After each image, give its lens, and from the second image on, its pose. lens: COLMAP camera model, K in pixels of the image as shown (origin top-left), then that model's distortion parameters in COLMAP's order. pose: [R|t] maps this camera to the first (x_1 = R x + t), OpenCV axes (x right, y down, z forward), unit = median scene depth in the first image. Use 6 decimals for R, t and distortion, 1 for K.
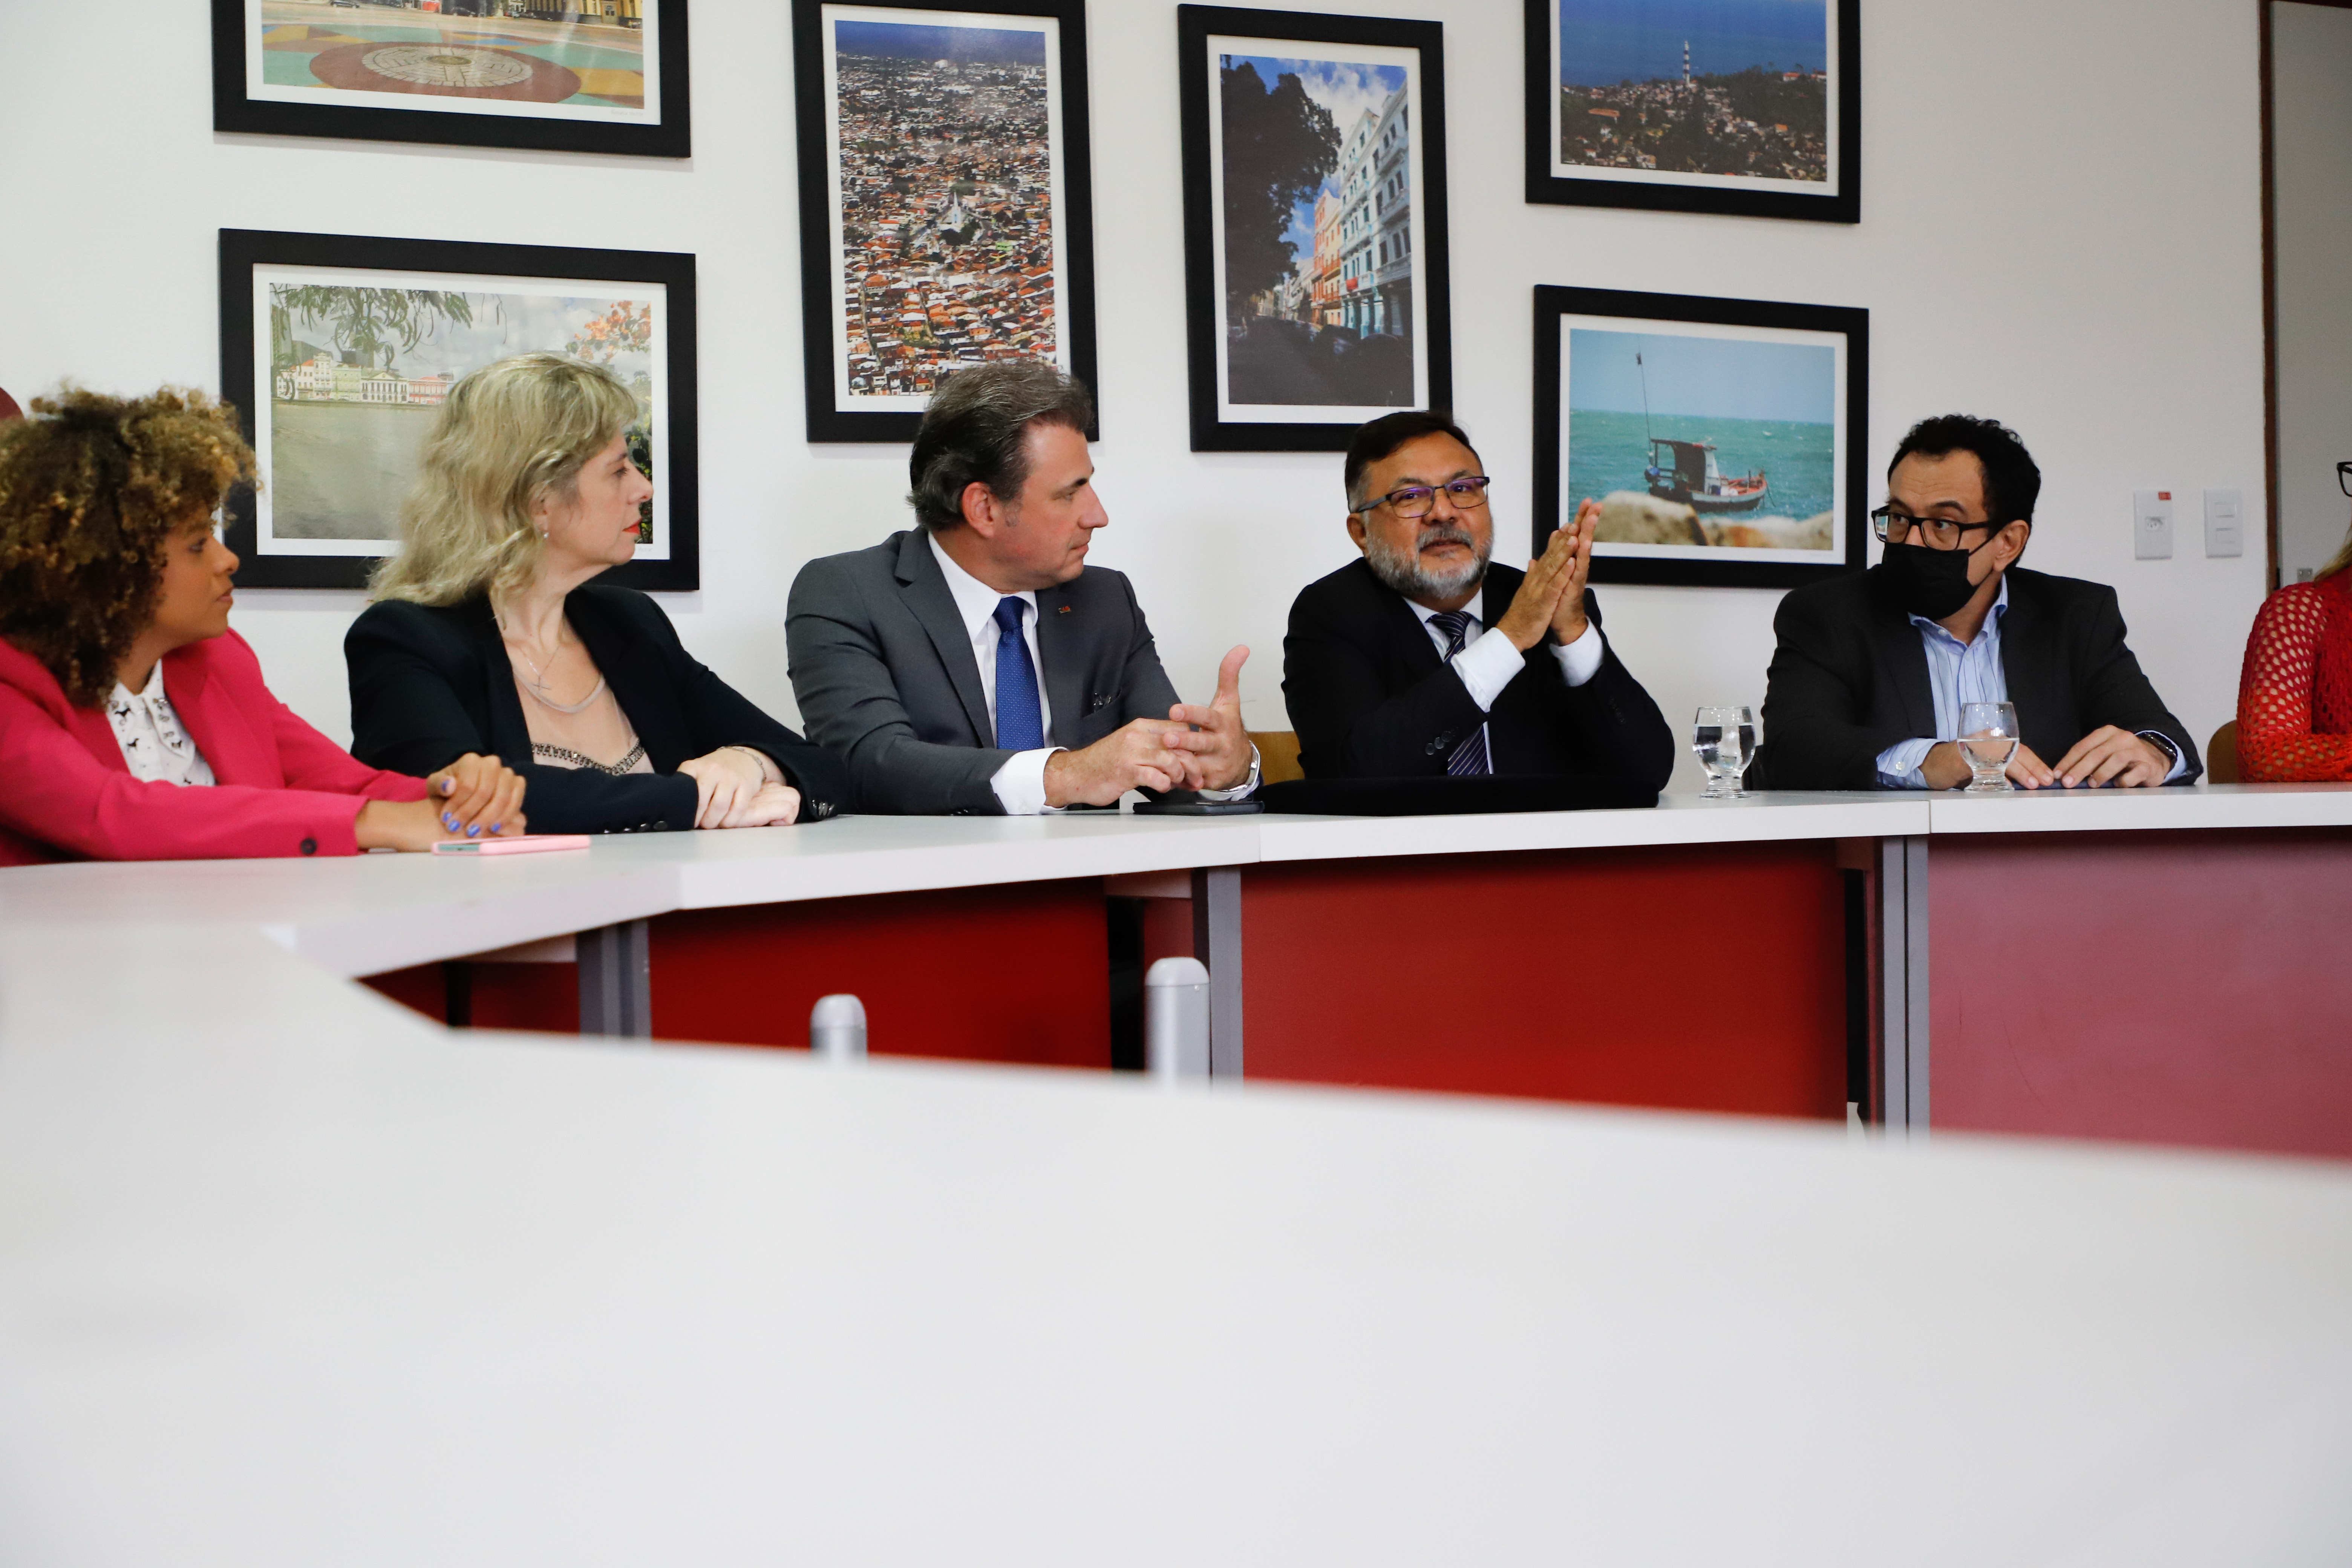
lens RADIAL K [[3840.4, 0, 1188.8], [0, 3840.4, 789.6], [0, 0, 1]] dist [0.025007, -0.030235]
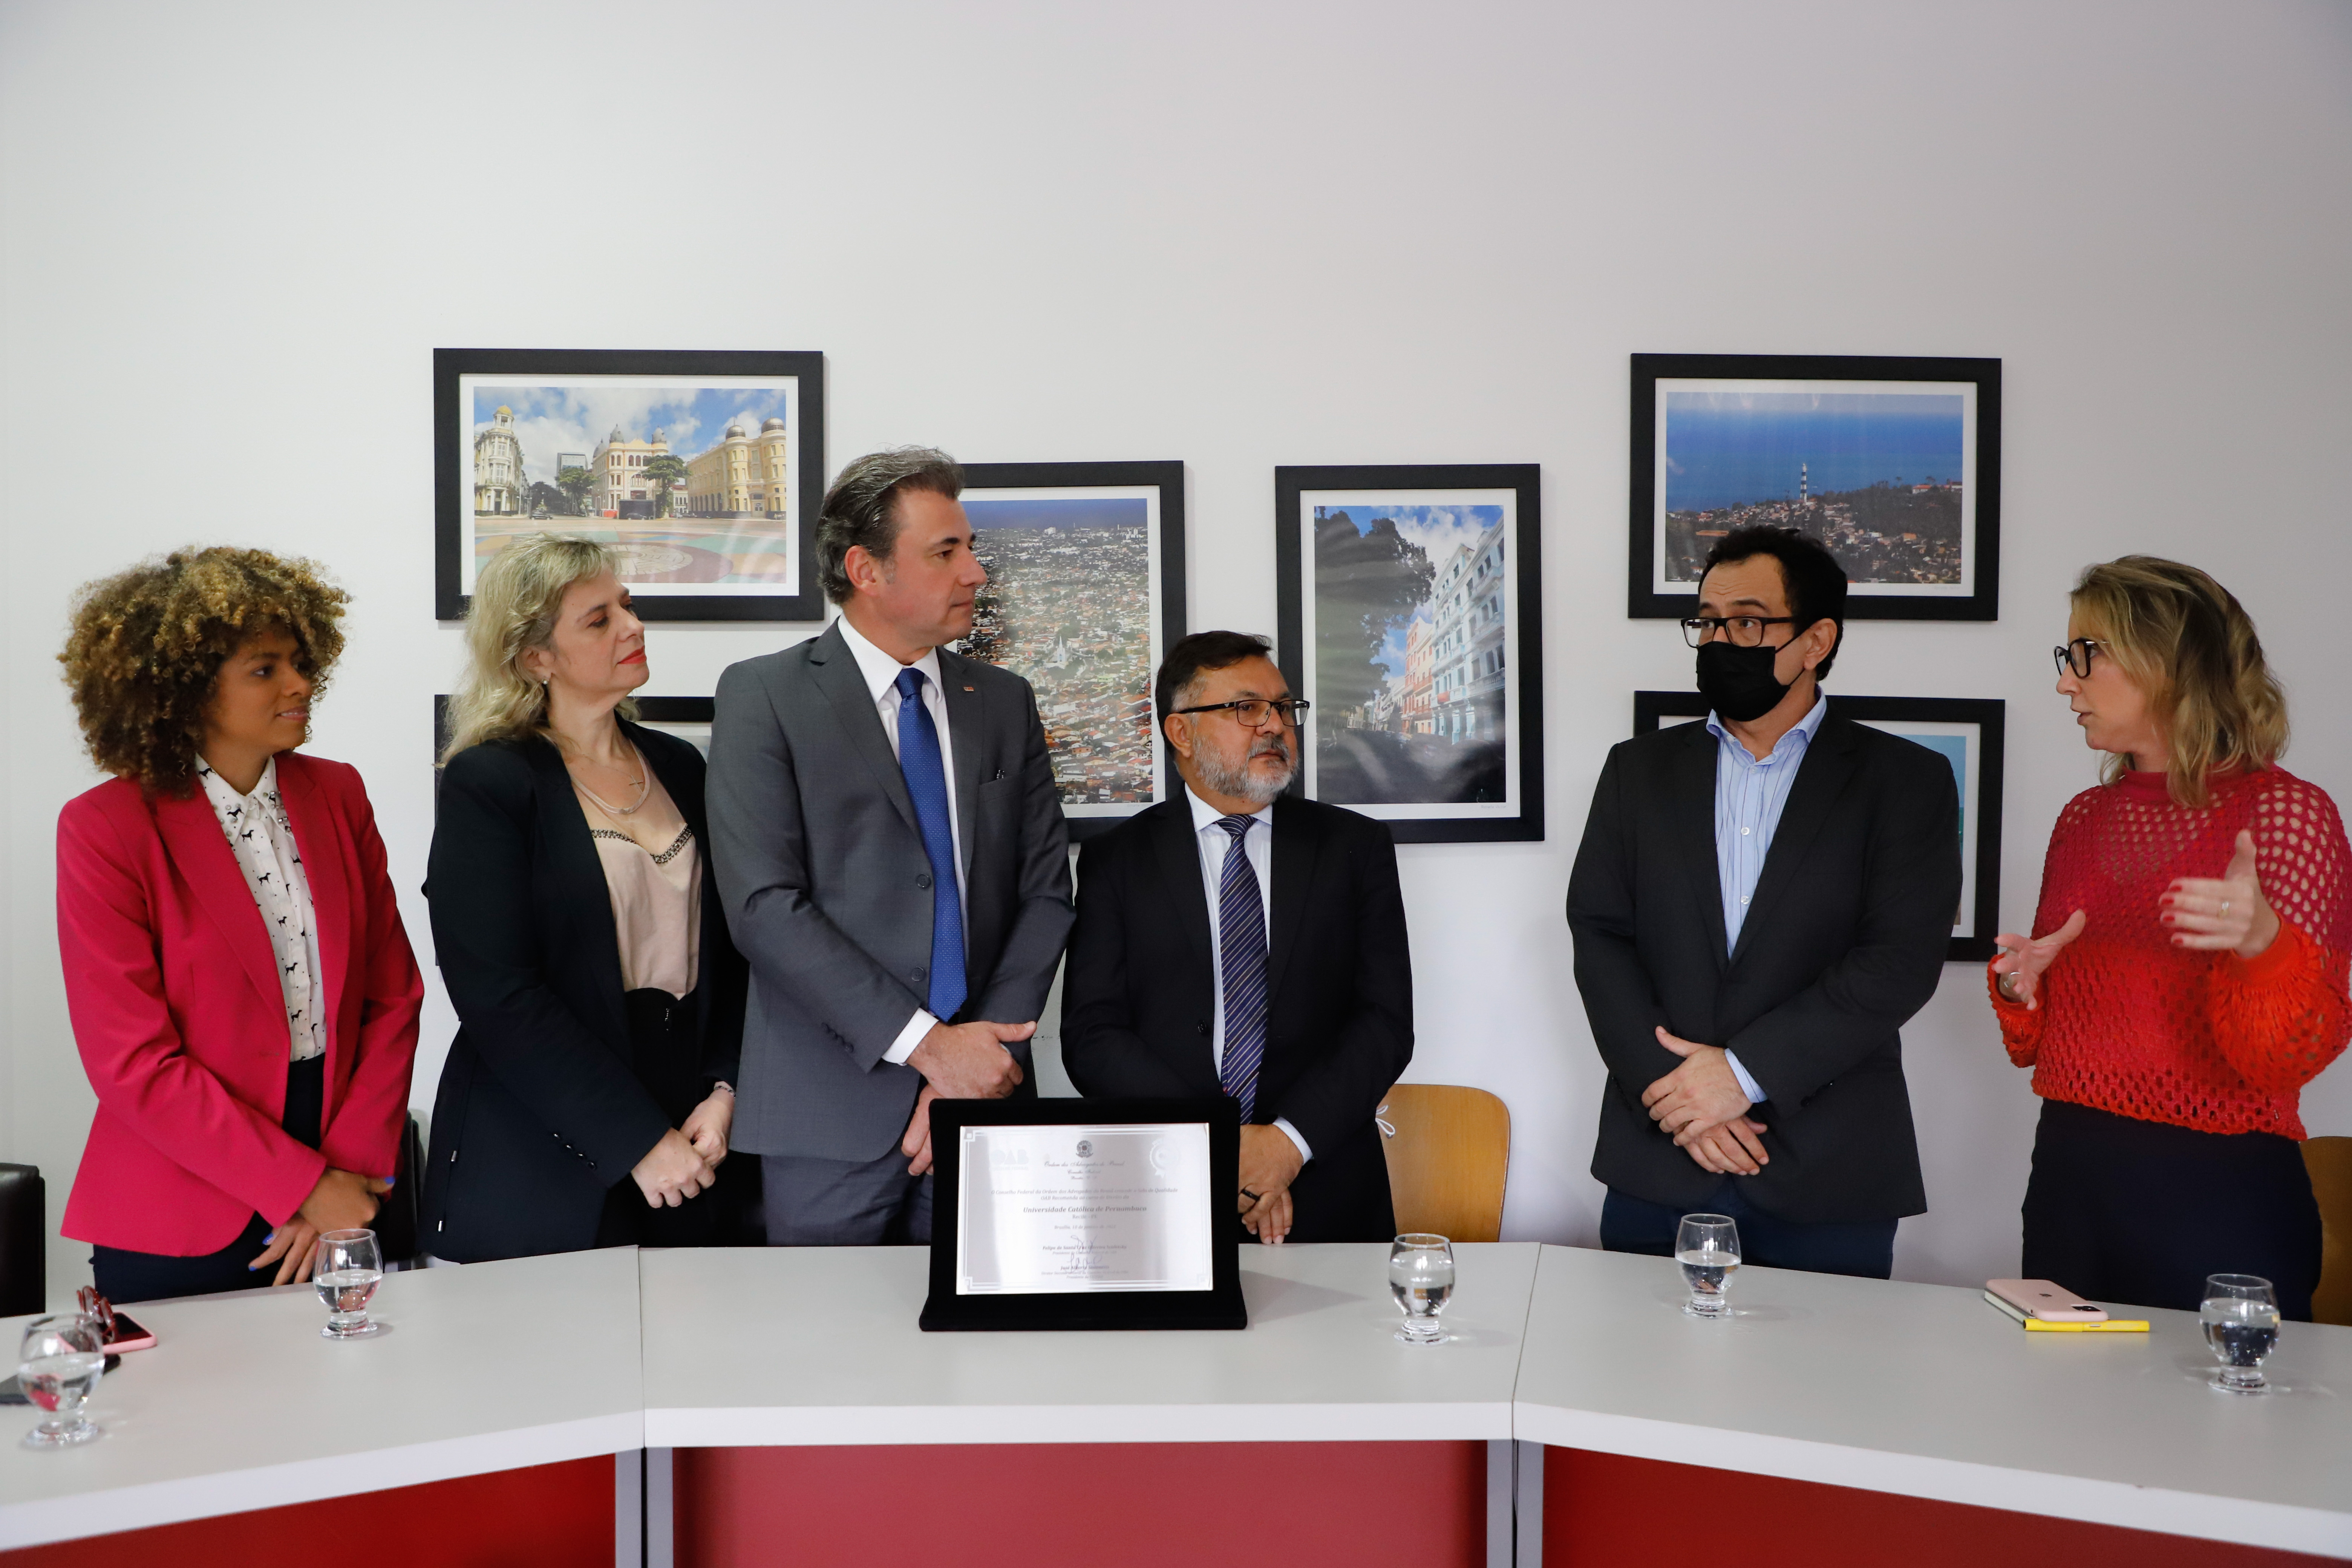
lens RADIAL K [[2261.4, 0, 1171.3], [0, 2261.4, 793.9], [0, 0, 1]] dist [0.003916, -0.011037]
pose [[0.893256, 0.025061, -0.448849, 0.288016], [-0.025385, 0.999664, 0.005296, -0.109390], [0.448830, 0.006663, 0.893592, 0.376416]]
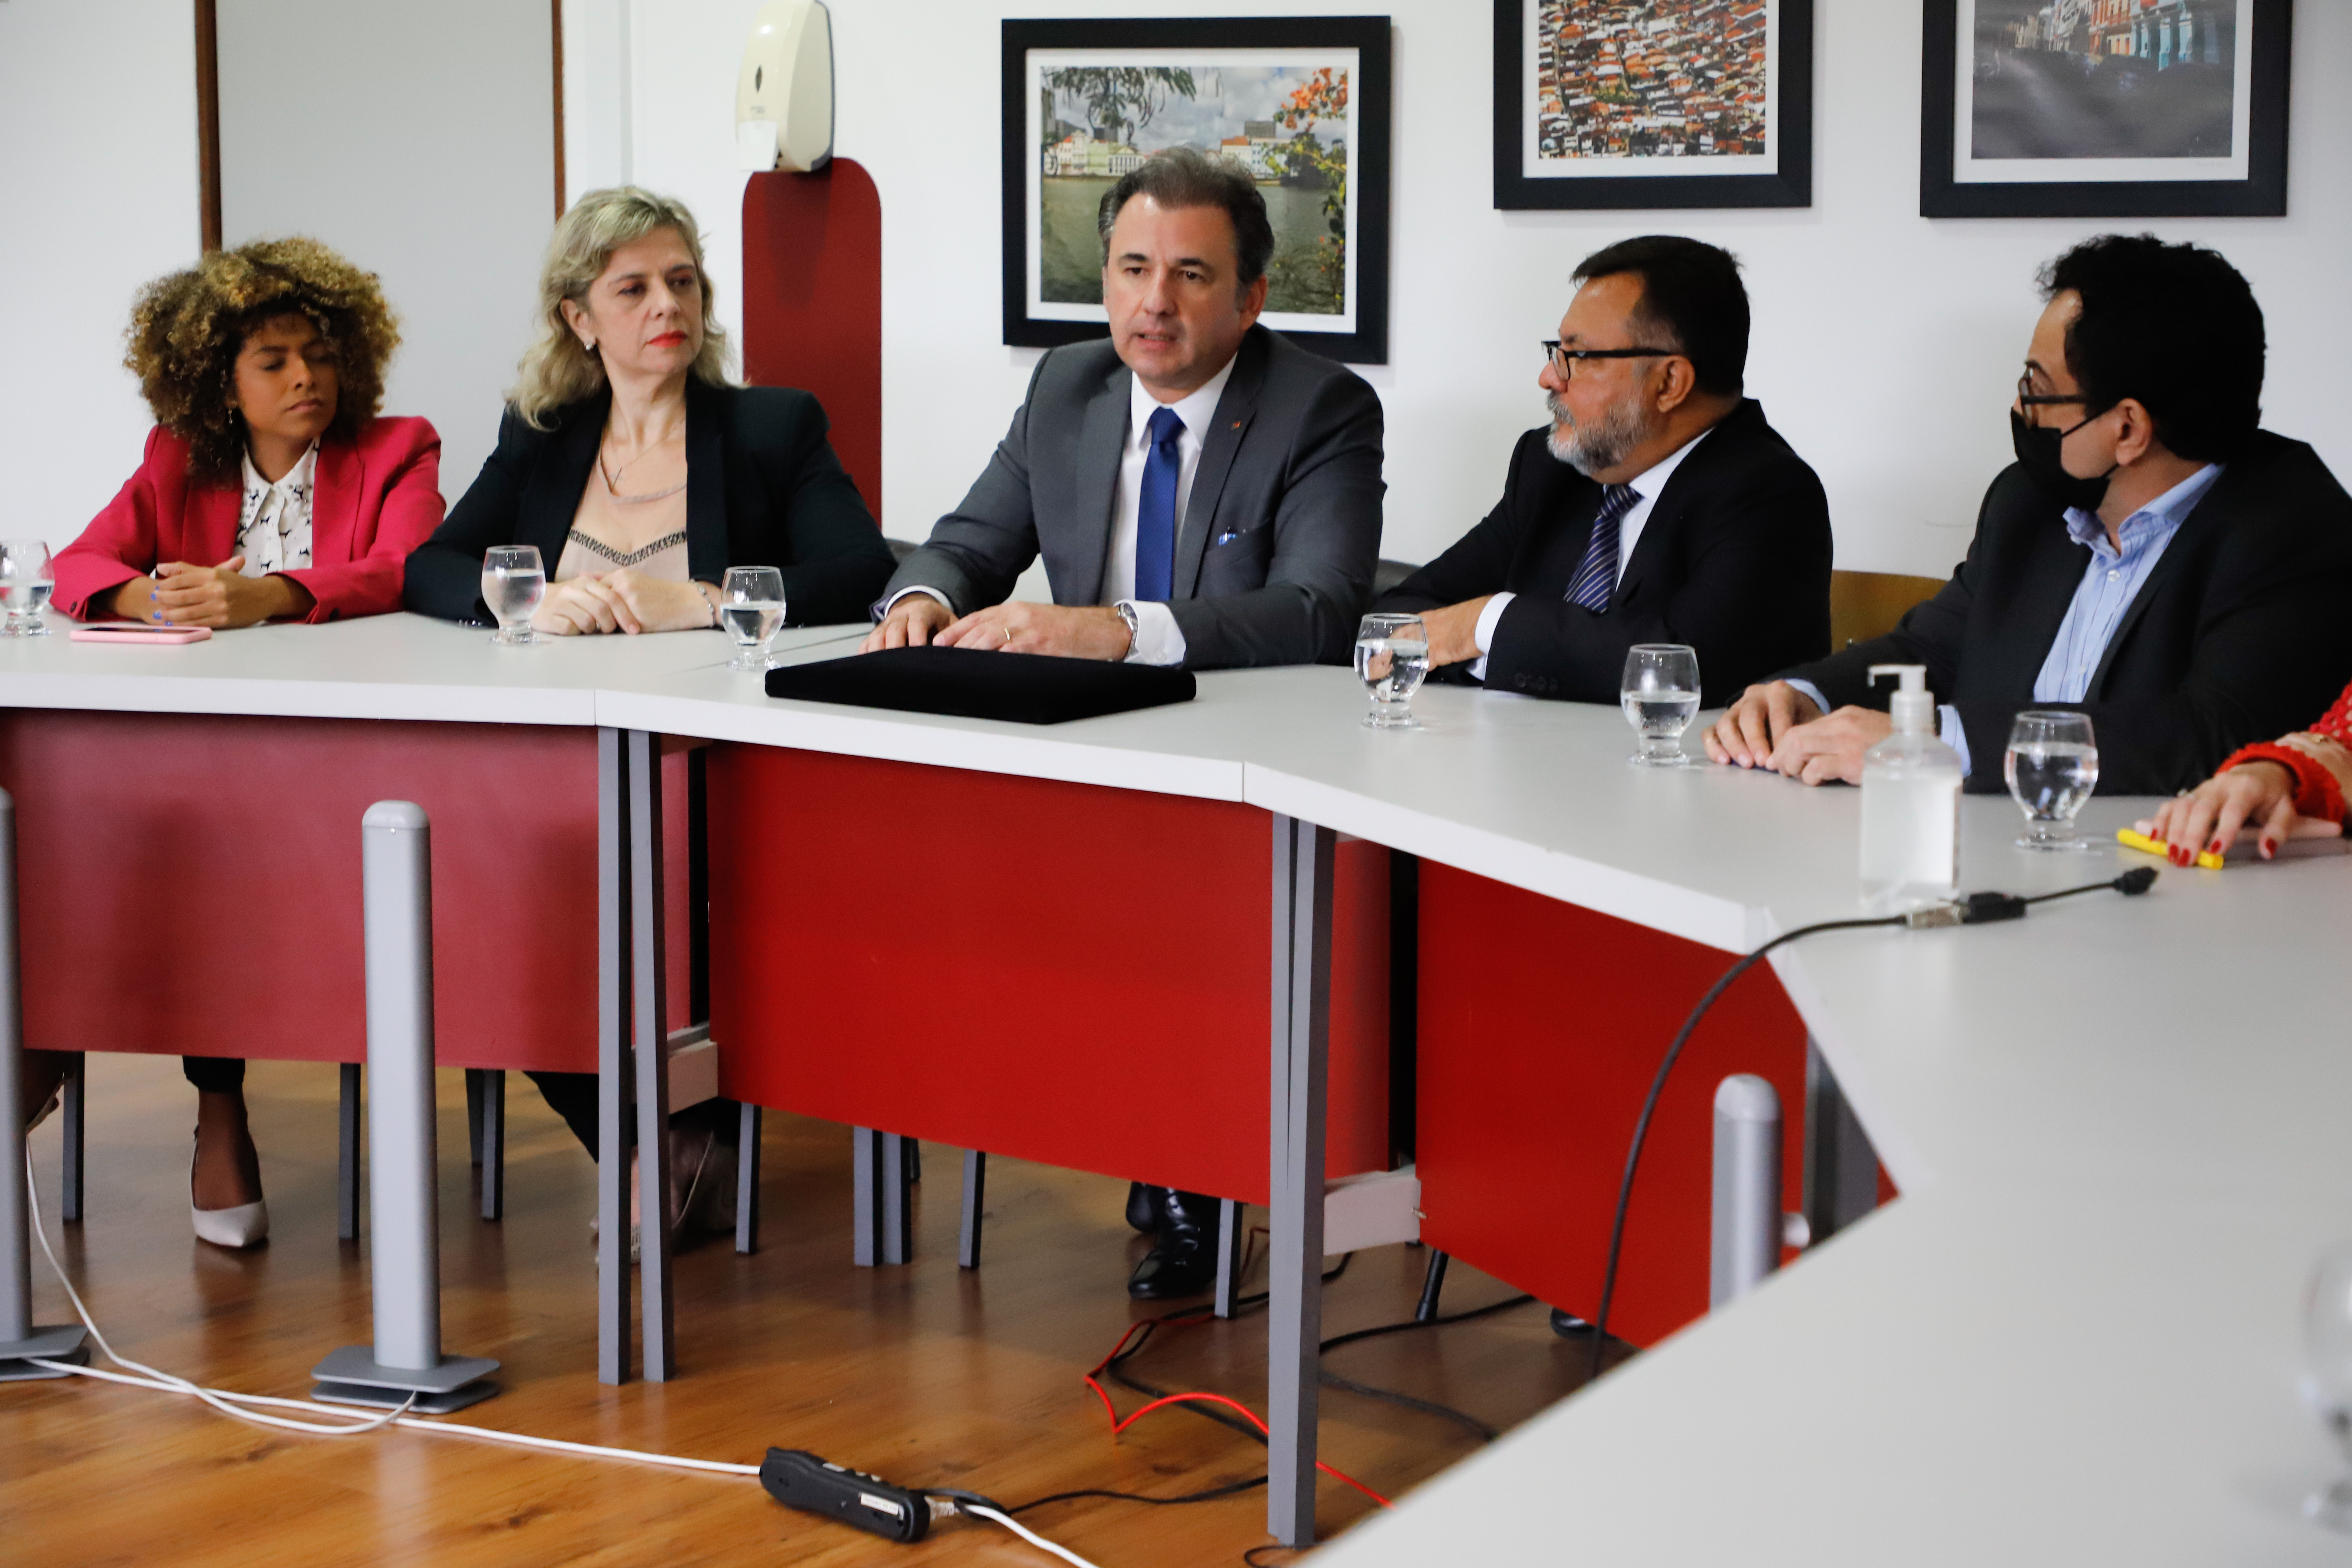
lens RADIAL K [[4302.1, 0, 1176.0], [0, 4302.1, 784.0], [0, 0, 1]] dist [0.034770, -0.020553]
pose [[0.401469, 0.150836, -0.903367, 0.814764], [-0.034802, 0.988145, 0.149525, -0.103347], [0.915211, -0.028591, 0.401959, 0.487482]]
